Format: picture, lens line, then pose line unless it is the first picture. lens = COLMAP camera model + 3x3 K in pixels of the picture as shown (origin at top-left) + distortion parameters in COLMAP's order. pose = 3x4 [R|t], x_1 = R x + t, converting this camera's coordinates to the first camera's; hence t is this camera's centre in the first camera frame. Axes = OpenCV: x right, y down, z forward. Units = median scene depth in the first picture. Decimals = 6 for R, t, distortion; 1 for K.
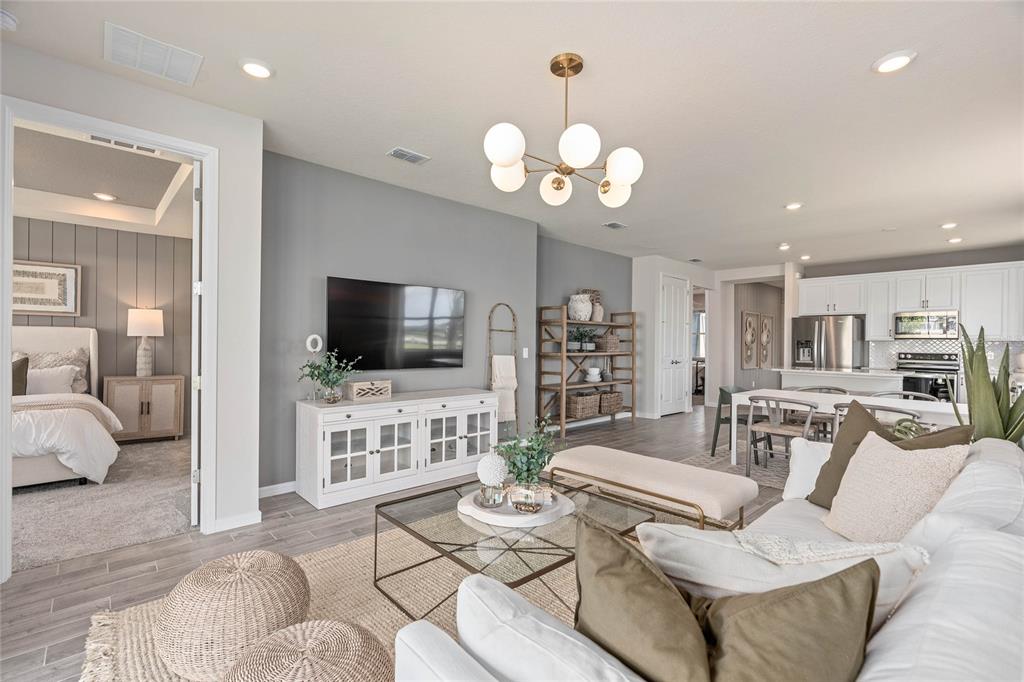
lens RADIAL K [[458.8, 0, 514.5], [0, 458.8, 341.8], [0, 0, 1]] dist [0.000578, -0.000004]
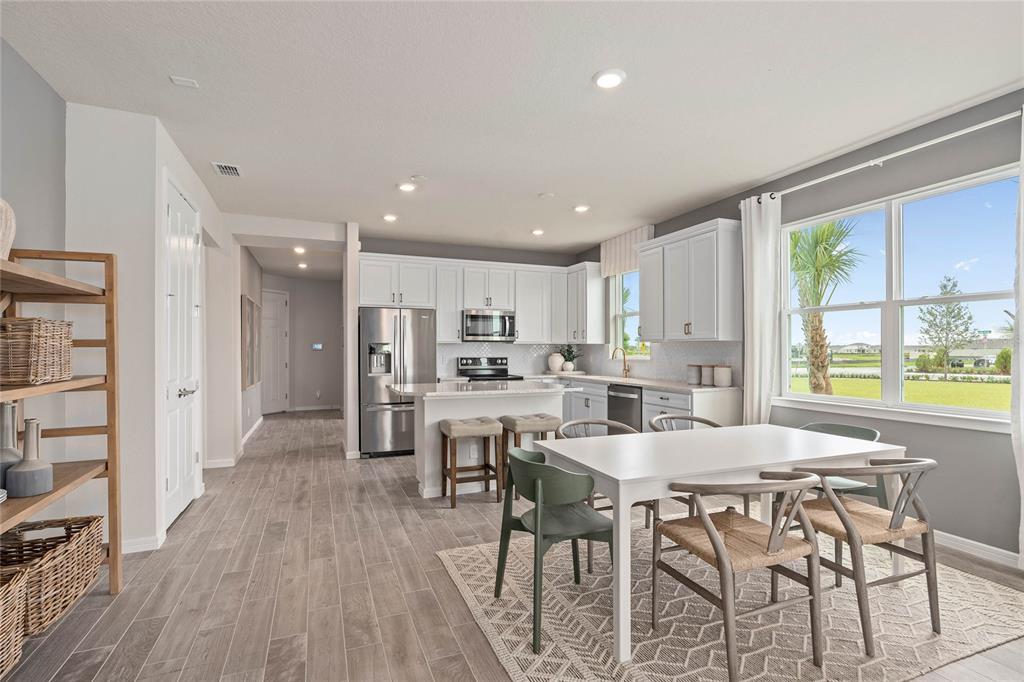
lens RADIAL K [[486.3, 0, 513.8], [0, 486.3, 346.3], [0, 0, 1]] dist [-0.003395, 0.000134]
pose [[0.354597, -0.002933, 0.935015, 0.037407], [0.001662, 0.999995, 0.002507, 0.000462], [-0.935018, 0.000665, 0.354600, 0.571901]]
